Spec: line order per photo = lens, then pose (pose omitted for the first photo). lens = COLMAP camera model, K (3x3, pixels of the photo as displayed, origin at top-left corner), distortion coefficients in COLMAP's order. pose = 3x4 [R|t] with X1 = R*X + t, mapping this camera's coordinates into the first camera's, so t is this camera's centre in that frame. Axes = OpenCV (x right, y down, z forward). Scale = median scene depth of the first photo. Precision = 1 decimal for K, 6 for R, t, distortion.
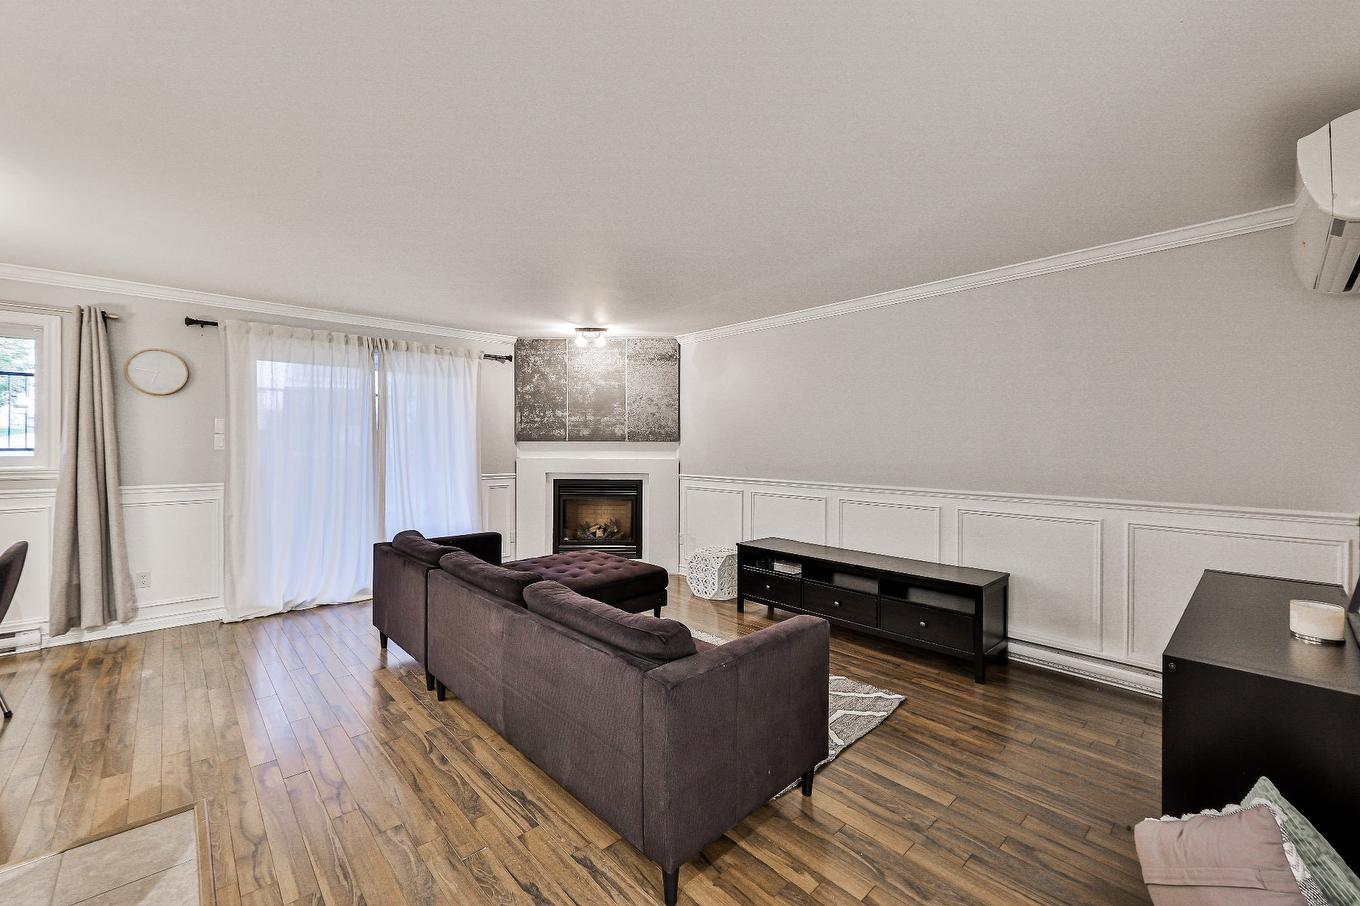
lens RADIAL K [[564.4, 0, 686.7], [0, 564.4, 451.2], [0, 0, 1]] dist [-0.001334, -0.000343]
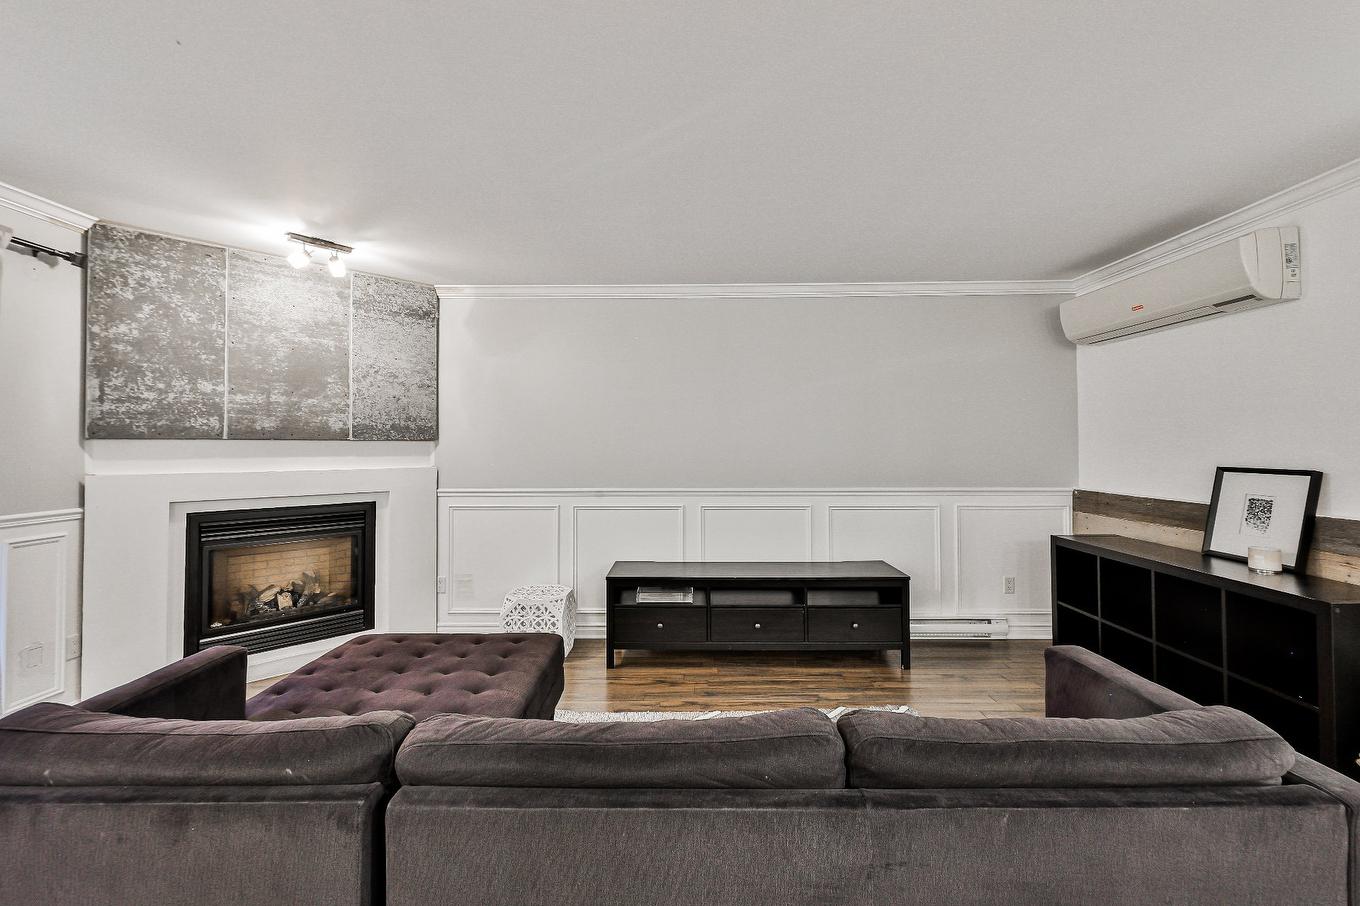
lens RADIAL K [[564.4, 0, 691.1], [0, 564.4, 436.2], [0, 0, 1]] dist [-0.001334, -0.000343]
pose [[0.681653, 0.008072, 0.731631, -0.301501], [0.011060, 0.999711, -0.021335, -0.004744], [-0.731592, 0.022635, 0.681366, 0.316483]]
